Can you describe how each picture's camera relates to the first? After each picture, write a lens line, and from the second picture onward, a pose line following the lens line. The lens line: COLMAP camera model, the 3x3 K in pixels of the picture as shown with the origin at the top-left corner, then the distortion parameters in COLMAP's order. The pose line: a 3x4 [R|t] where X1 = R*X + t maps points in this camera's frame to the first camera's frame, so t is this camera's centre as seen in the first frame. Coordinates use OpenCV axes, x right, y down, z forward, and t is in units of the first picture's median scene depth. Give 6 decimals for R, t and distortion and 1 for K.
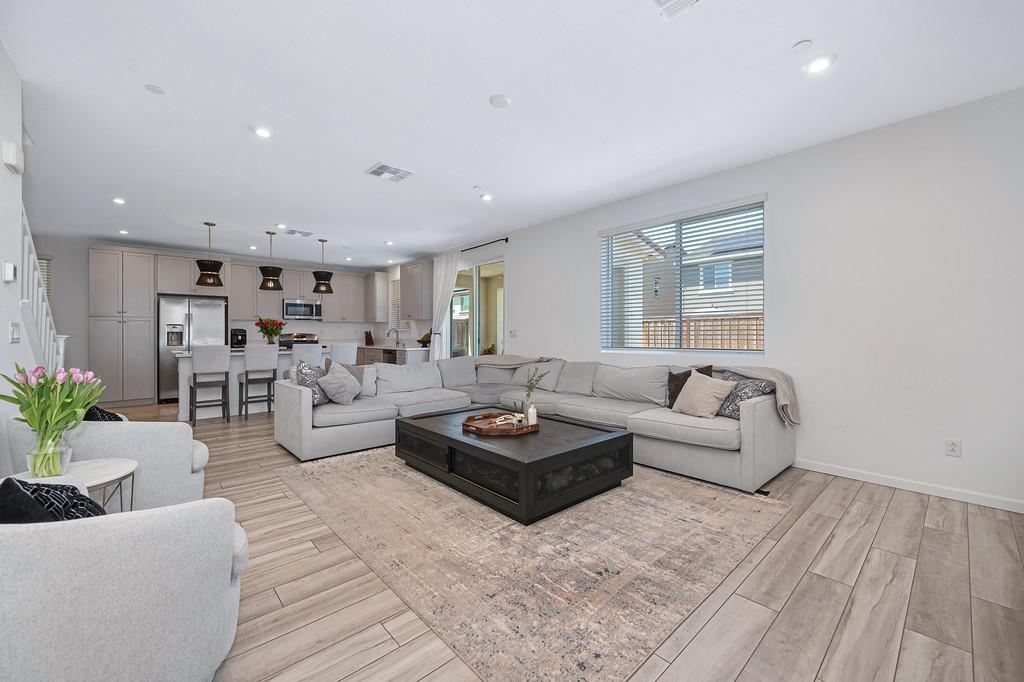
lens RADIAL K [[406.8, 0, 516.6], [0, 406.8, 334.1], [0, 0, 1]] dist [0.000820, 0.000033]
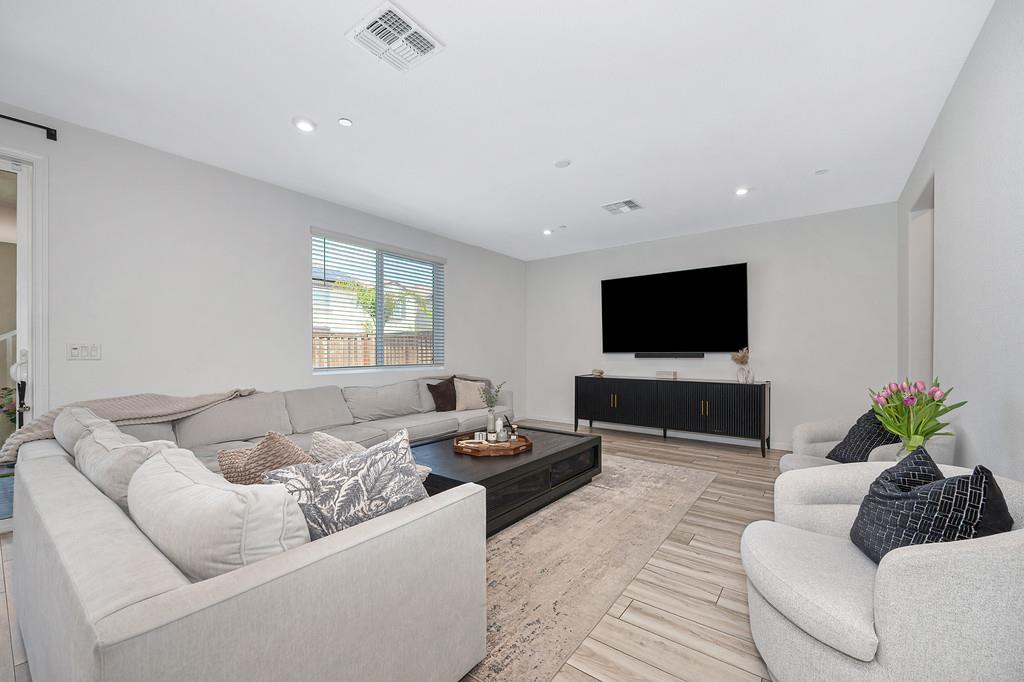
lens RADIAL K [[404.4, 0, 514.2], [0, 404.4, 352.0], [0, 0, 1]] dist [-0.001568, 0.000304]
pose [[-0.181193, 0.000845, 0.983447, -0.682847], [0.000553, 1.000000, -0.000757, -0.000916], [-0.983447, 0.000407, -0.181193, 0.761504]]
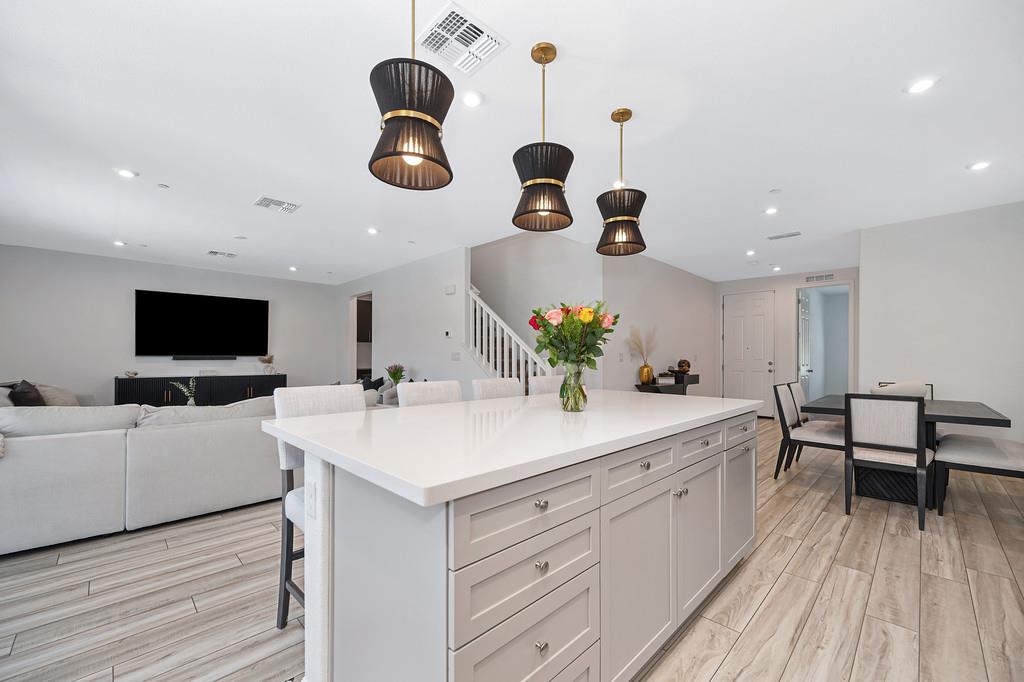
lens RADIAL K [[411.9, 0, 510.7], [0, 411.9, 352.7], [0, 0, 1]] dist [0.001874, 0.000044]
pose [[-0.999195, -0.006082, -0.039661, -0.708671], [-0.005650, 0.999923, -0.011011, -0.001044], [0.039725, -0.010778, -0.999153, 1.699255]]
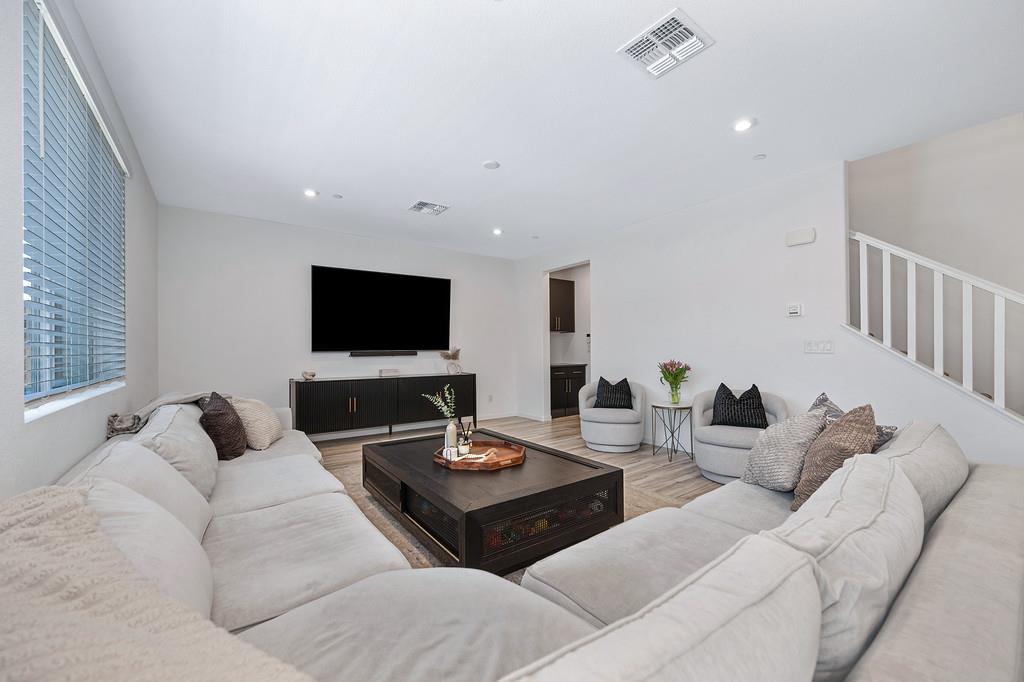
lens RADIAL K [[402.9, 0, 515.0], [0, 402.9, 344.7], [0, 0, 1]] dist [0.000163, -0.000084]
pose [[-0.995229, 0.006484, 0.097347, -0.125635], [0.005316, 0.999911, -0.012250, -0.001299], [-0.097418, -0.011674, -0.995175, 1.248100]]
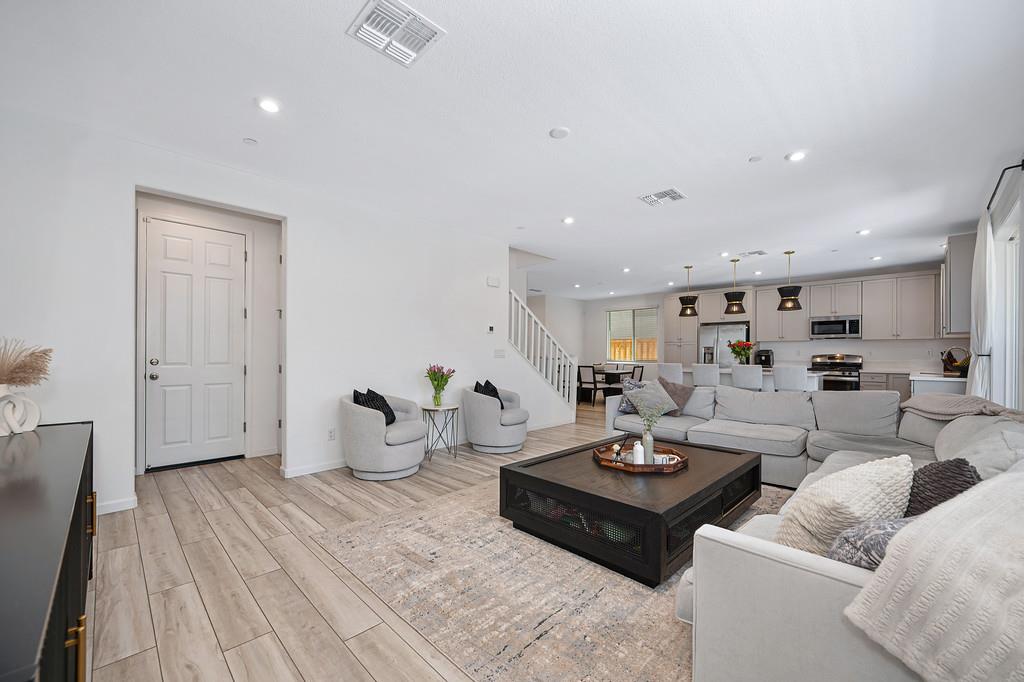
lens RADIAL K [[404.6, 0, 512.1], [0, 404.6, 358.4], [0, 0, 1]] dist [-0.002524, -0.000206]
pose [[0.045487, 0.011746, -0.998896, 0.554545], [-0.002747, 0.999929, 0.011633, -0.002011], [0.998961, 0.002215, 0.045516, 0.464699]]
